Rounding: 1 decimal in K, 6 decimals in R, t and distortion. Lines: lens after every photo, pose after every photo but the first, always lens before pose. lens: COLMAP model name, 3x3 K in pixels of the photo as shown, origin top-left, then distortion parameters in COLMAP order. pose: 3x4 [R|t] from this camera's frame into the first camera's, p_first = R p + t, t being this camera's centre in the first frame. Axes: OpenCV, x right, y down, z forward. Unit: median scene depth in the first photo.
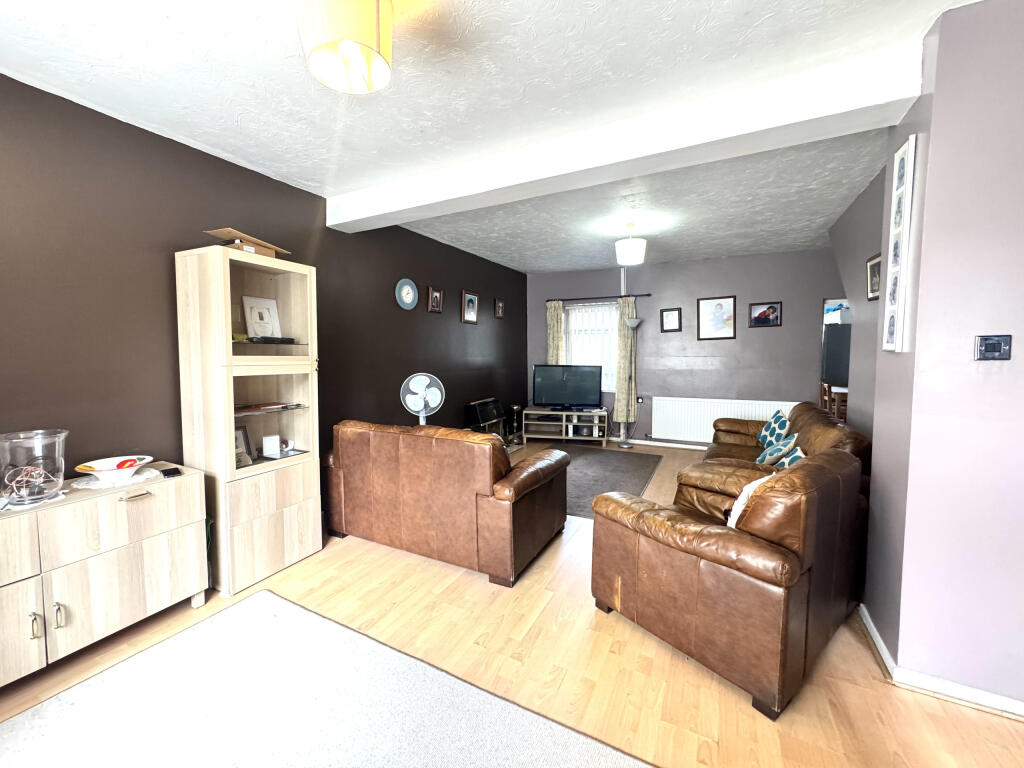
lens RADIAL K [[408.9, 0, 508.2], [0, 408.9, 379.9], [0, 0, 1]] dist [-0.000926, 0.000028]
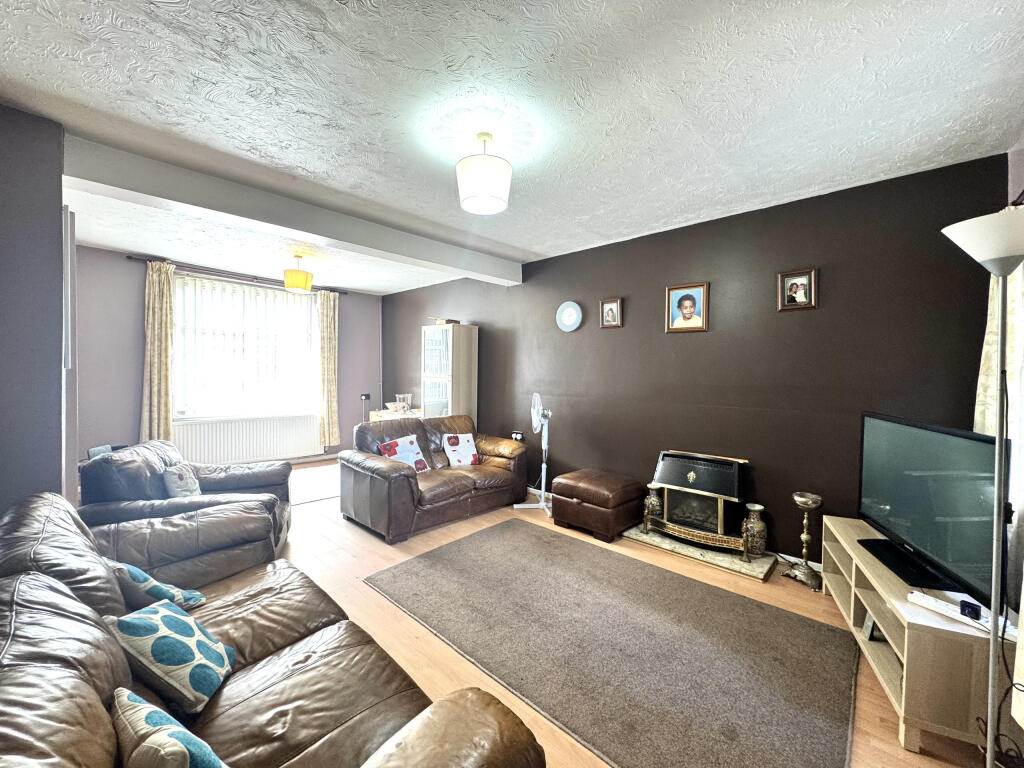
lens RADIAL K [[408.9, 0, 509.3], [0, 408.9, 376.8], [0, 0, 1]] dist [-0.000926, 0.000028]
pose [[-0.267962, 0.023475, -0.963143, 0.661057], [-0.072935, 0.996340, 0.044575, -0.080098], [0.960665, 0.082191, -0.265269, 0.970724]]
